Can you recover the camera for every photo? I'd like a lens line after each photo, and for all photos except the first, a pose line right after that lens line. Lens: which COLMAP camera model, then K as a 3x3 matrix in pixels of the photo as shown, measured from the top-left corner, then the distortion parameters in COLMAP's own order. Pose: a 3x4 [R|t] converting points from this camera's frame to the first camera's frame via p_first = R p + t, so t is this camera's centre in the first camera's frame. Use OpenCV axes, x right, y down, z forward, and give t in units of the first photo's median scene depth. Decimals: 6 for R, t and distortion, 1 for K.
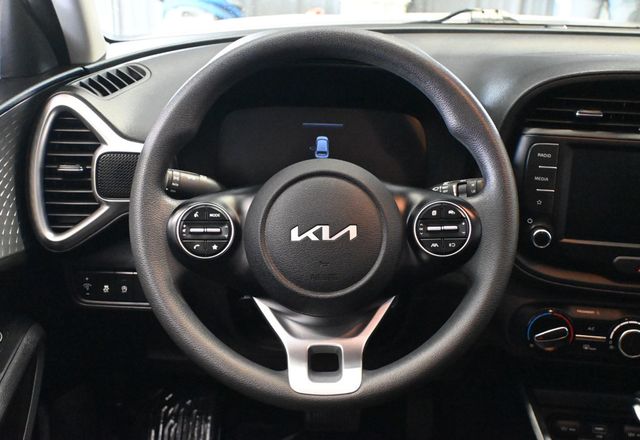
lens RADIAL K [[787.6, 0, 320.0], [0, 787.6, 220.0], [0, 0, 1]] dist [0.111867, 0.009376]
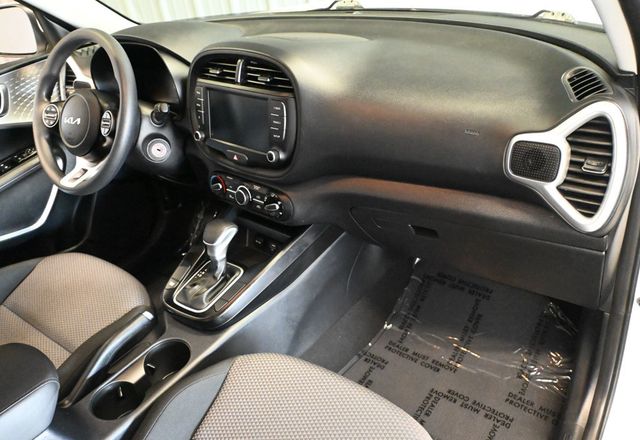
lens RADIAL K [[508.6, 0, 320.0], [0, 508.6, 220.0], [0, 0, 1]] dist [0.081423, 0.000840]
pose [[0.777599, 0.201016, -0.595763, 1.304999], [-0.091849, 0.973669, 0.208643, -0.066317], [0.622016, -0.107520, 0.775587, 0.172345]]
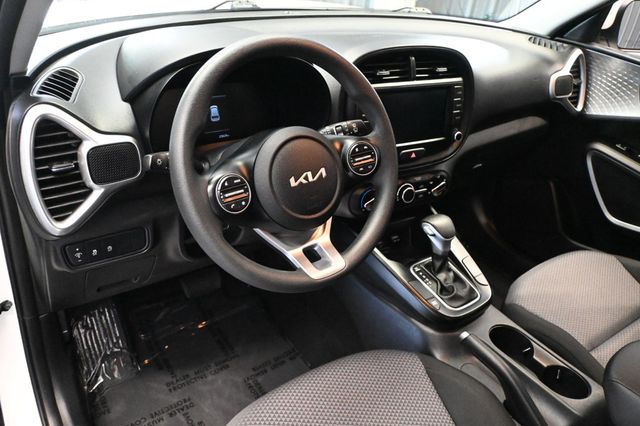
lens RADIAL K [[519.2, 0, 320.0], [0, 519.2, 213.0], [0, 0, 1]] dist [0.005908, 0.002721]
pose [[0.804443, -0.254213, 0.536886, -0.440139], [0.152591, 0.961908, 0.226824, -0.115780], [-0.574097, -0.100544, 0.812591, 0.135366]]
